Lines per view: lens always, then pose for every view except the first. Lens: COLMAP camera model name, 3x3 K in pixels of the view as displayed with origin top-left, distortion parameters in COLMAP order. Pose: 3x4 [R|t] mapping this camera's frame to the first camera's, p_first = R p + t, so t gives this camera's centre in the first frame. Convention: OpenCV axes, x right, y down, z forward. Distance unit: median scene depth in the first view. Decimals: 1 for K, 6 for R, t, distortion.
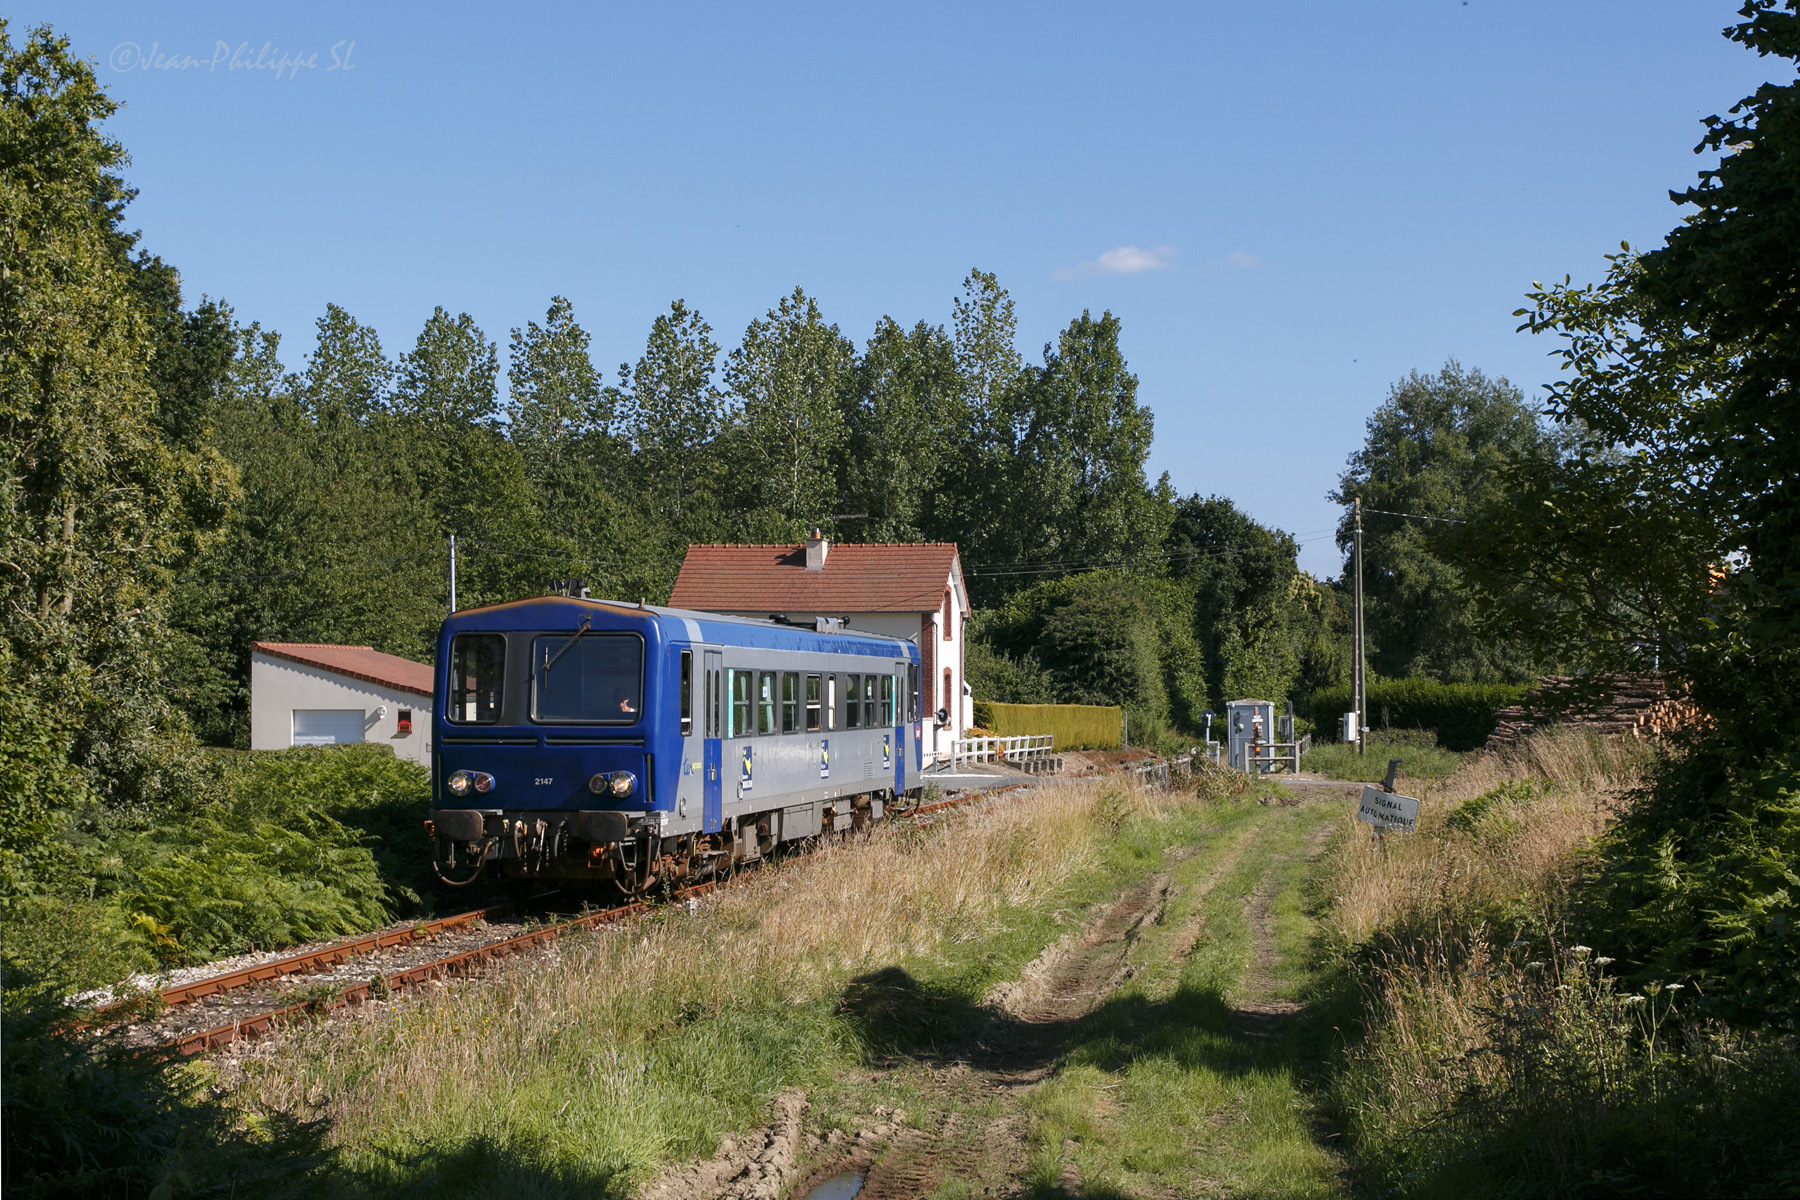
lens RADIAL K [[3011.9, 0, 900.0], [0, 3011.9, 600.0], [0, 0, 1]] dist [-0.017254, -0.015271]
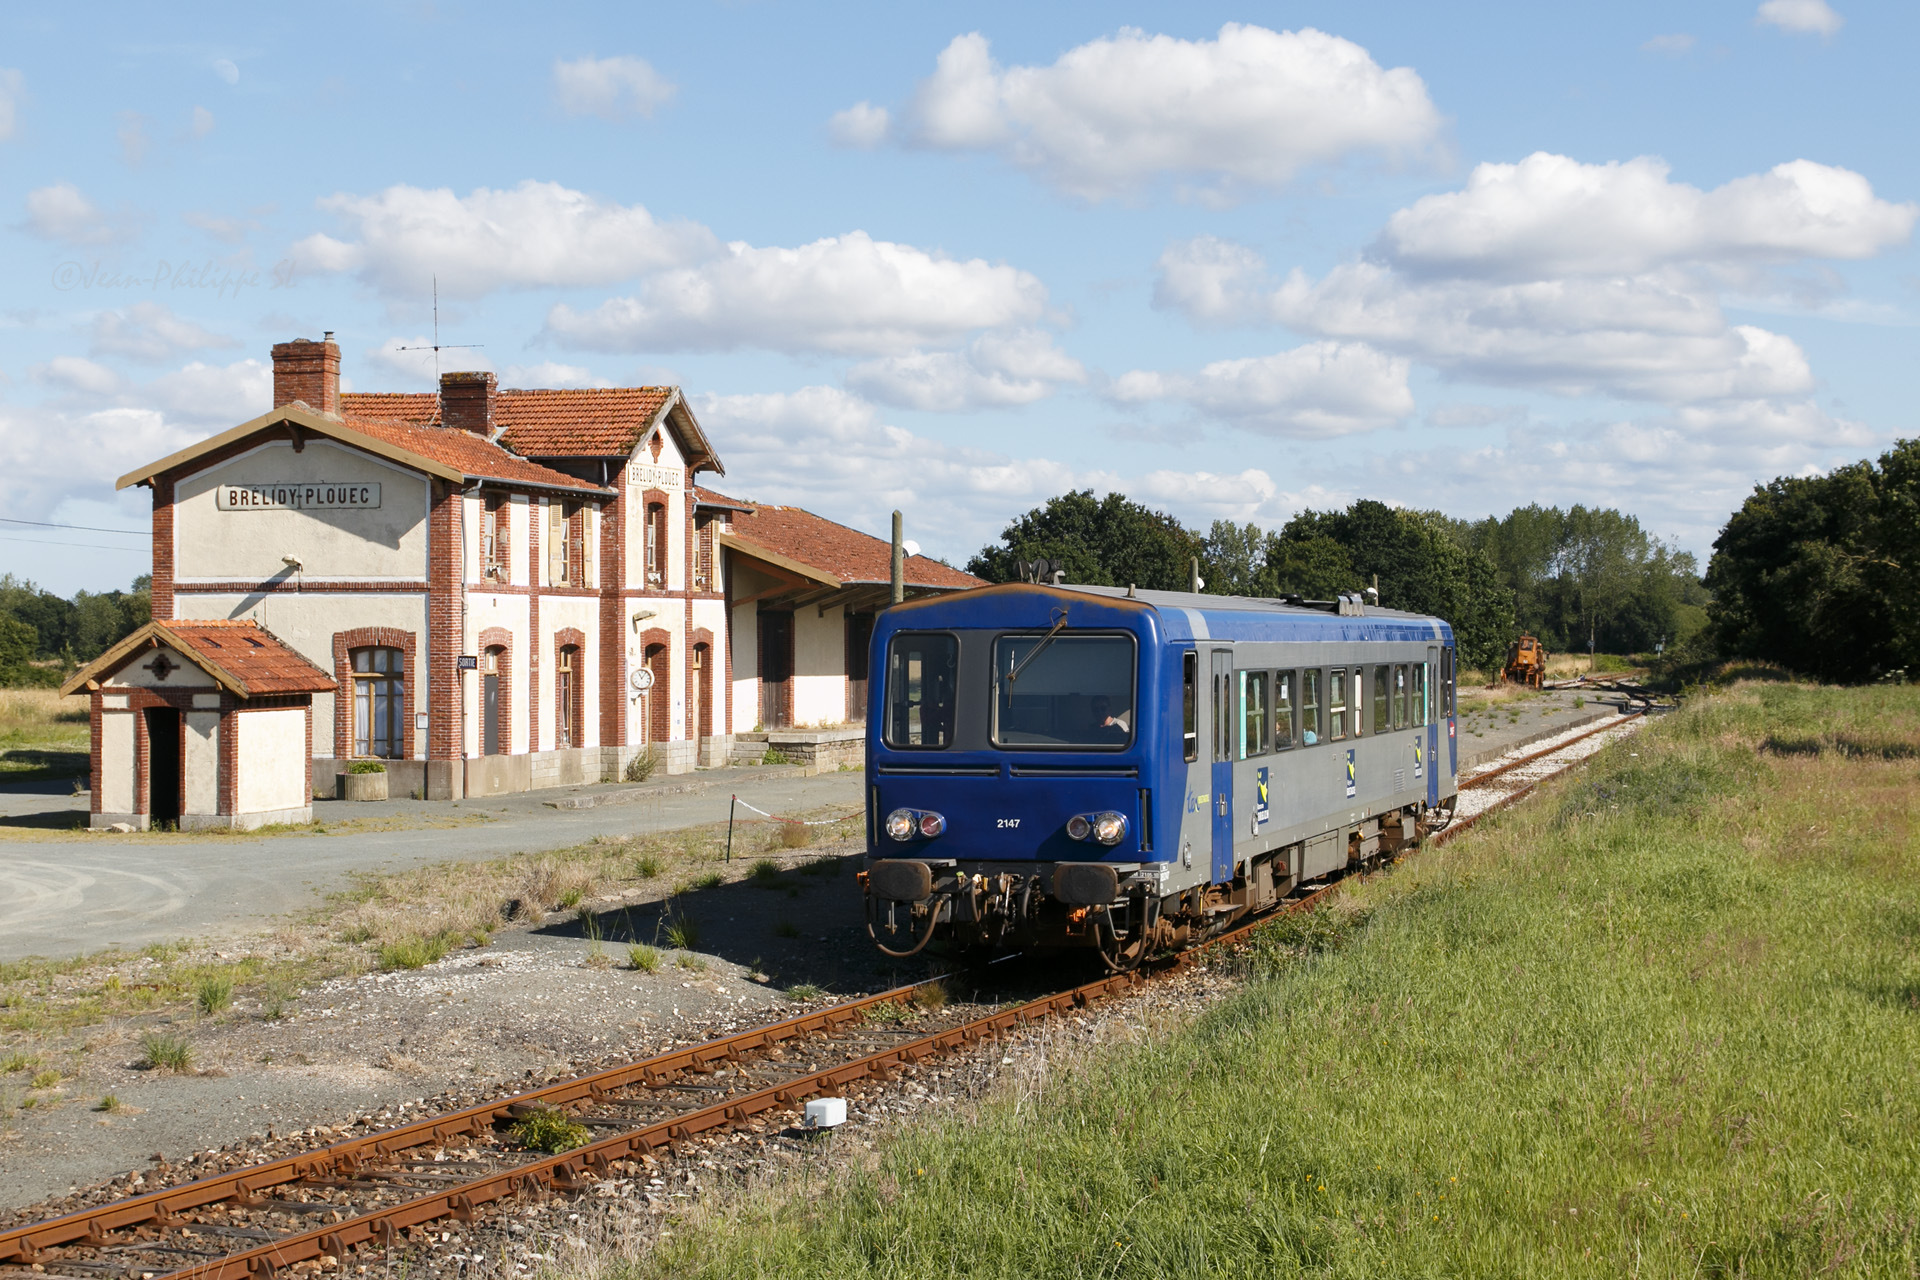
lens RADIAL K [[3102.3, 0, 960.0], [0, 3102.3, 640.0], [0, 0, 1]] dist [-0.002311, -0.002971]
pose [[0.991942, -0.005880, -0.126557, -0.027163], [0.009799, 0.999491, 0.030358, -0.010362], [0.126315, -0.031354, 0.991495, 0.192715]]
